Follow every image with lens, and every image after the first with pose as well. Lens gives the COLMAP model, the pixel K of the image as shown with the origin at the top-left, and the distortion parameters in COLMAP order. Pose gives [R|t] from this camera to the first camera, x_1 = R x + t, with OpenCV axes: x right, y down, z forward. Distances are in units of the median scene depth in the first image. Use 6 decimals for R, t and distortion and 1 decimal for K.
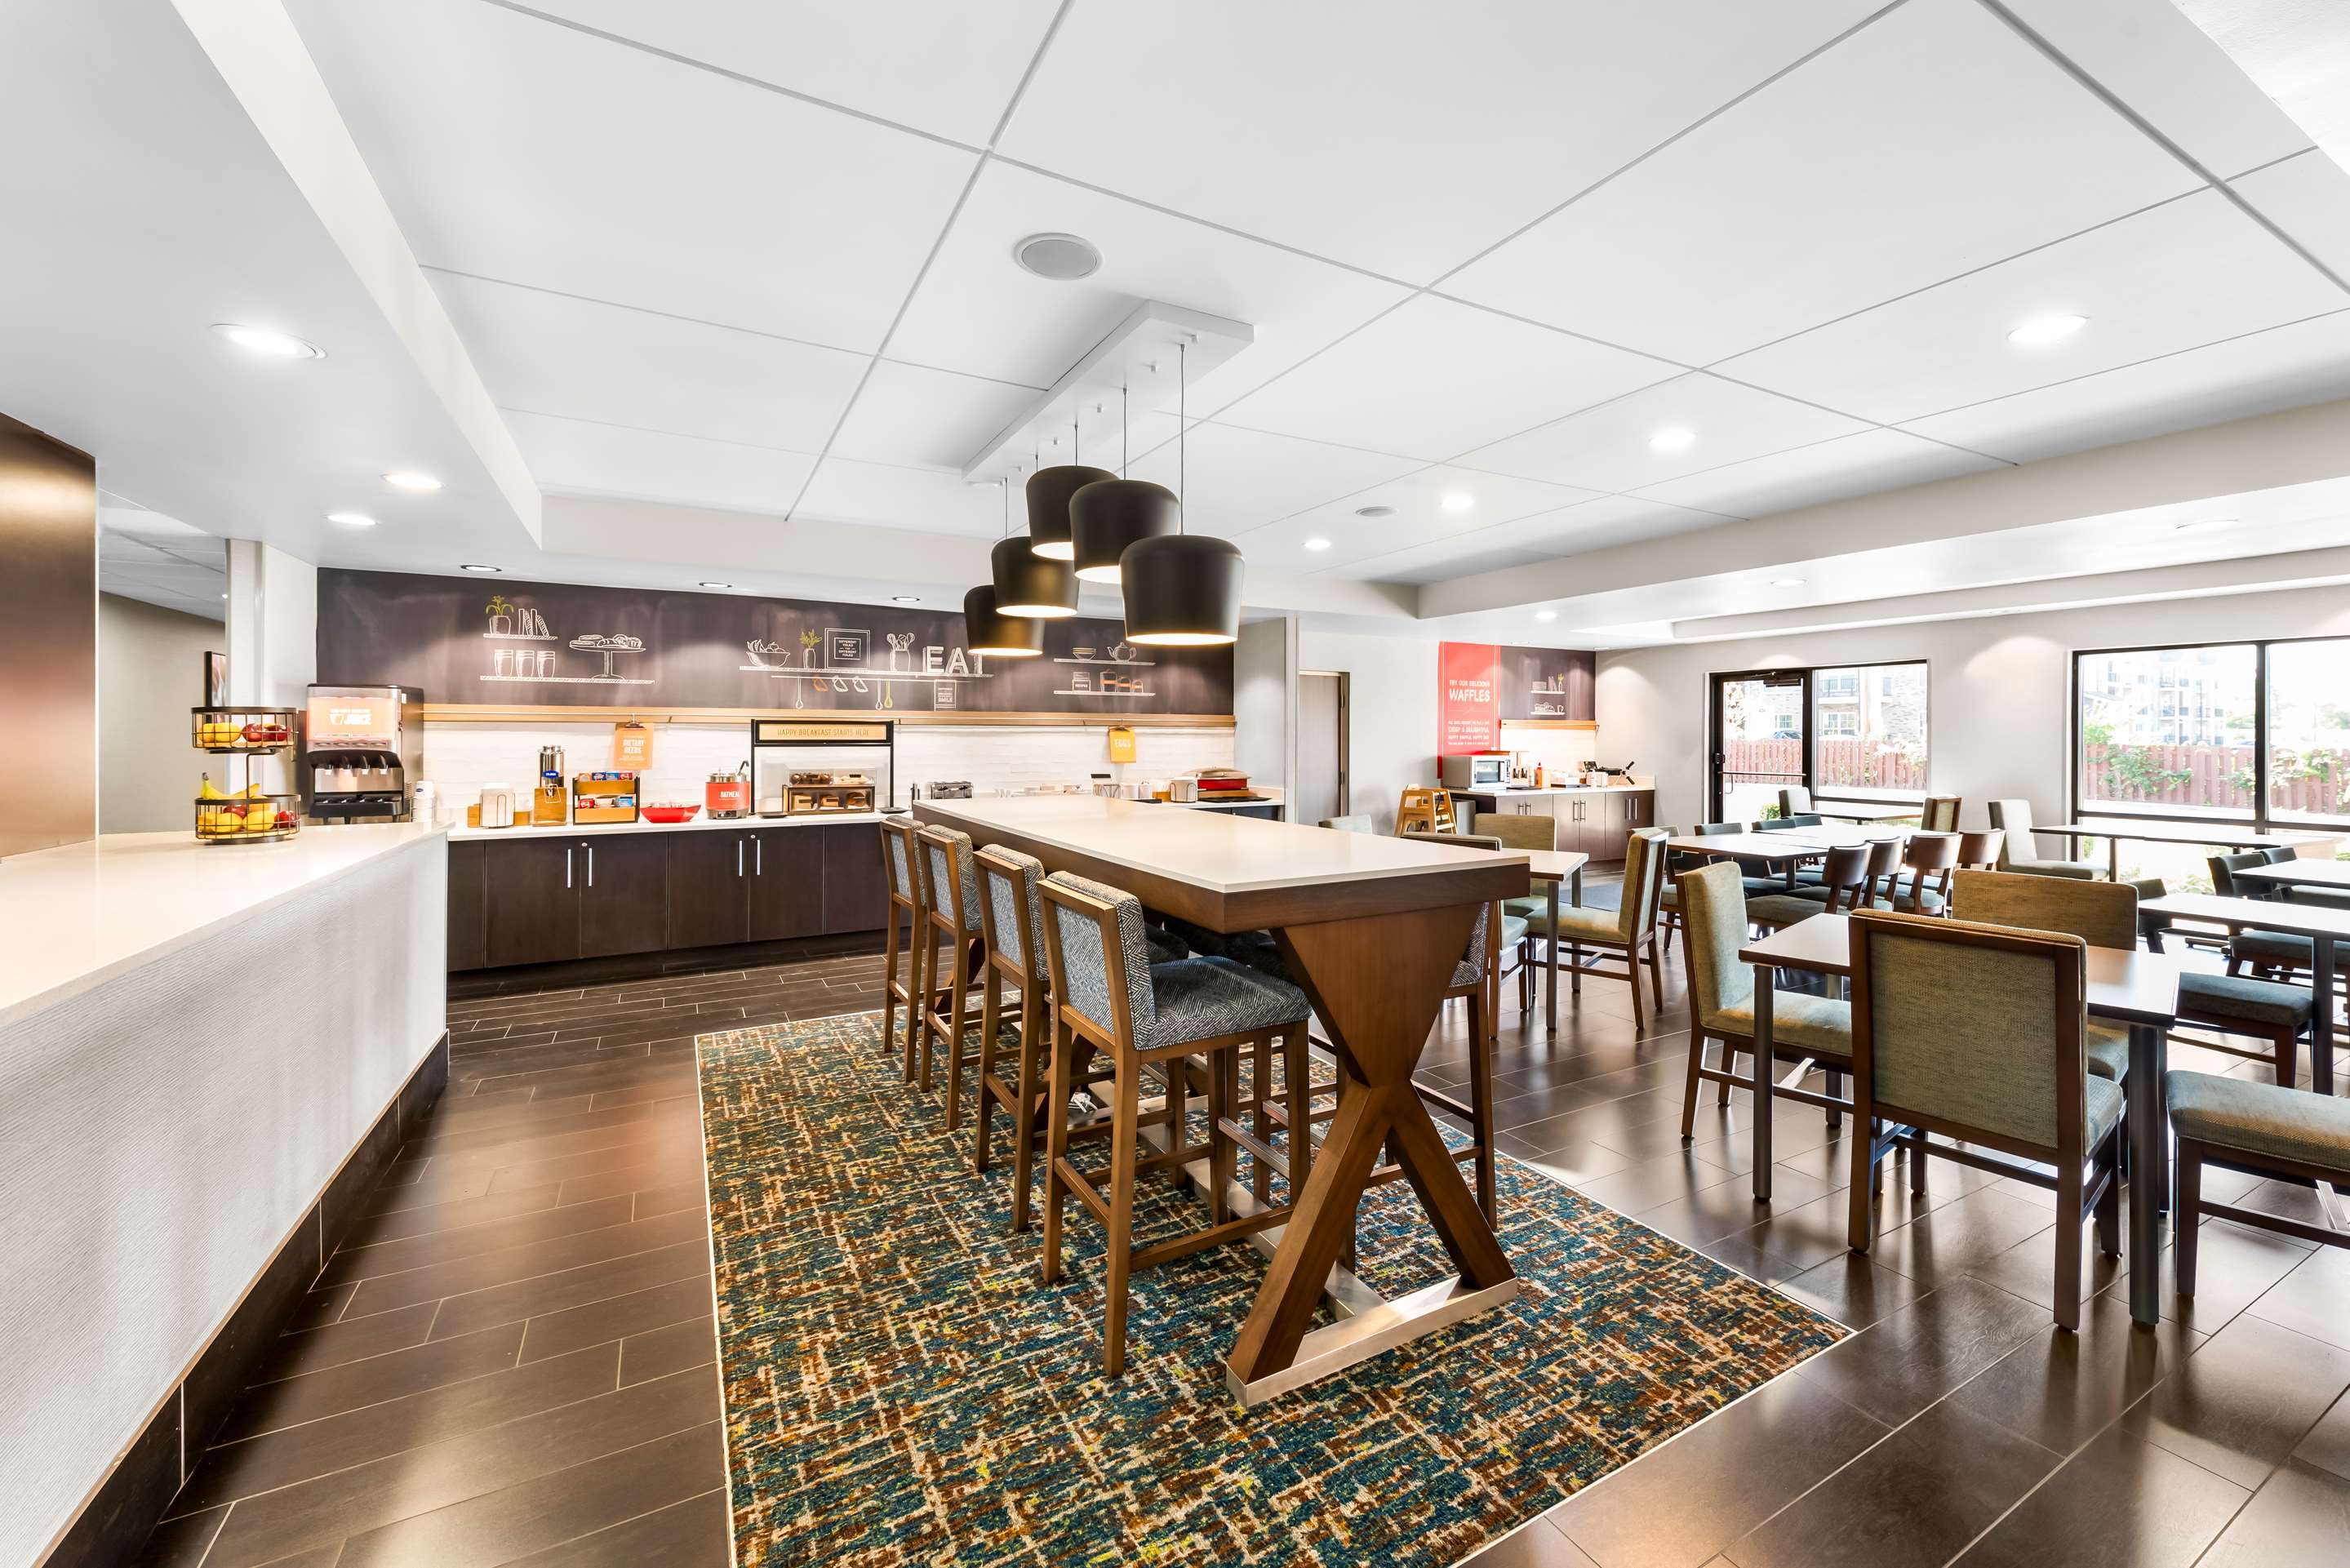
lens RADIAL K [[933.8, 0, 1177.0], [0, 933.8, 714.6], [0, 0, 1]] dist [0.008007, -0.000163]
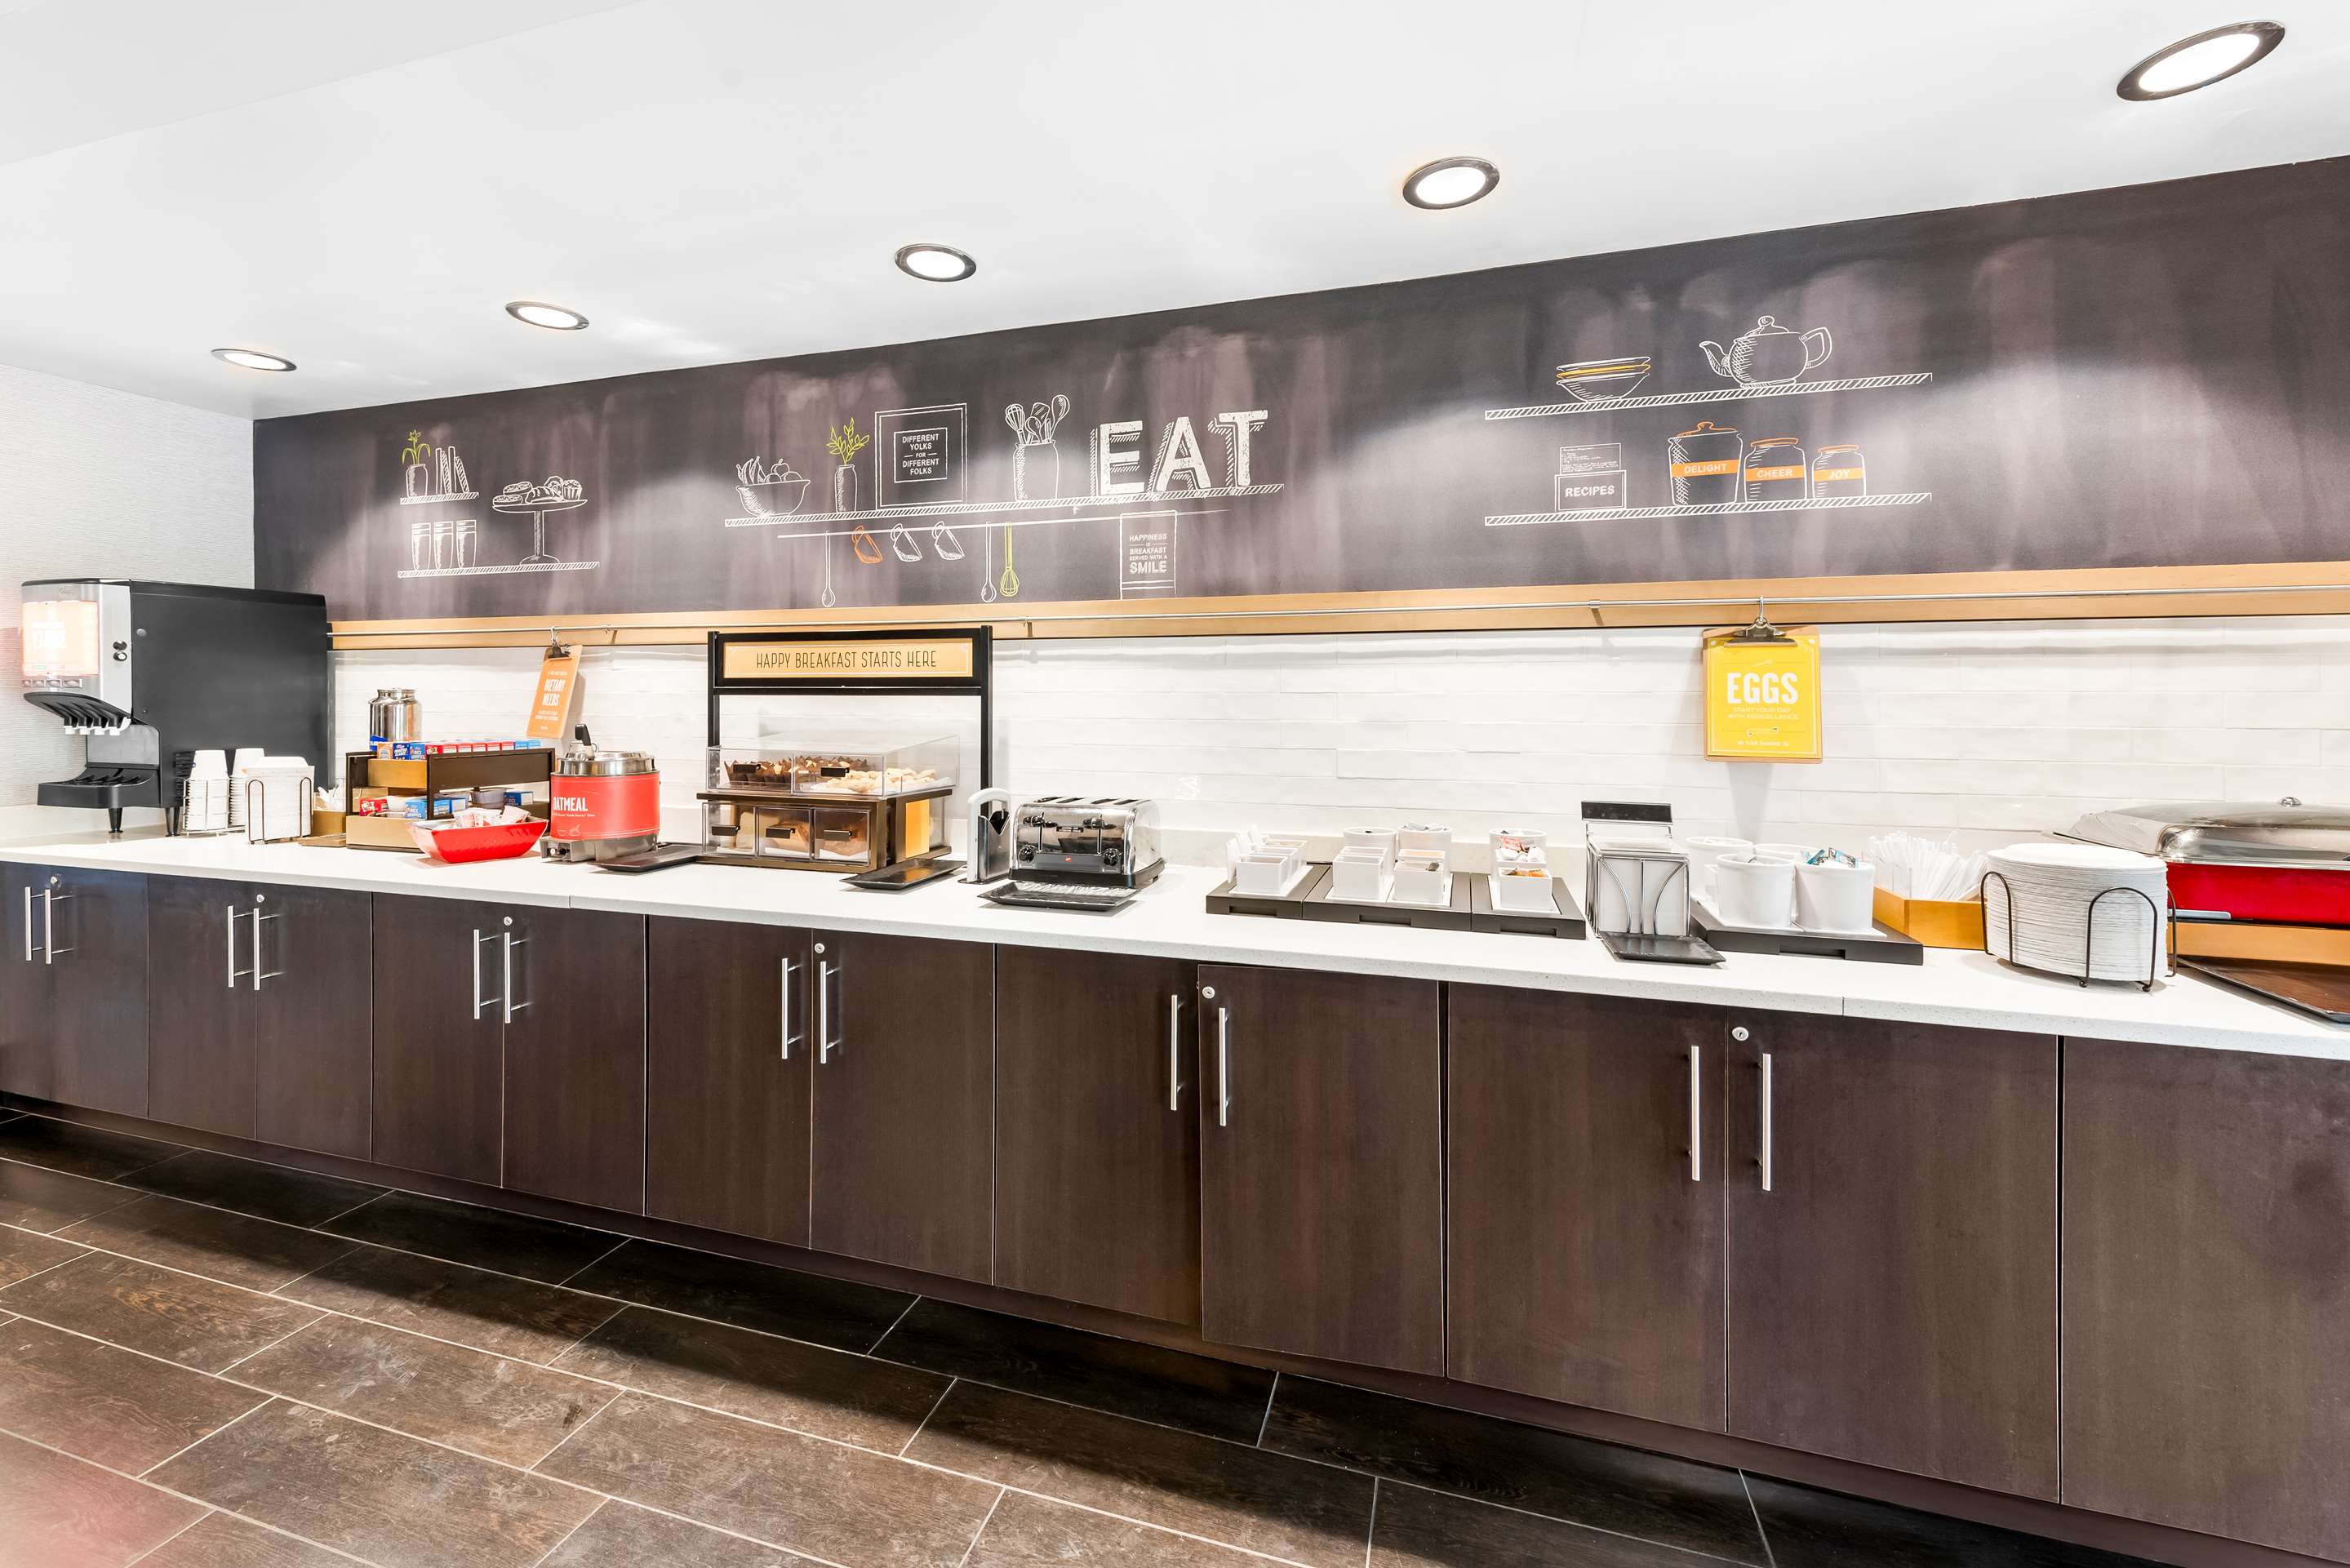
lens RADIAL K [[933.8, 0, 1177.0], [0, 933.8, 714.6], [0, 0, 1]] dist [0.008007, -0.000163]
pose [[0.704088, 0.017477, -0.709897, 0.018137], [0.016820, 0.999006, 0.041277, 0.028562], [0.709913, -0.041003, 0.703095, 0.815586]]
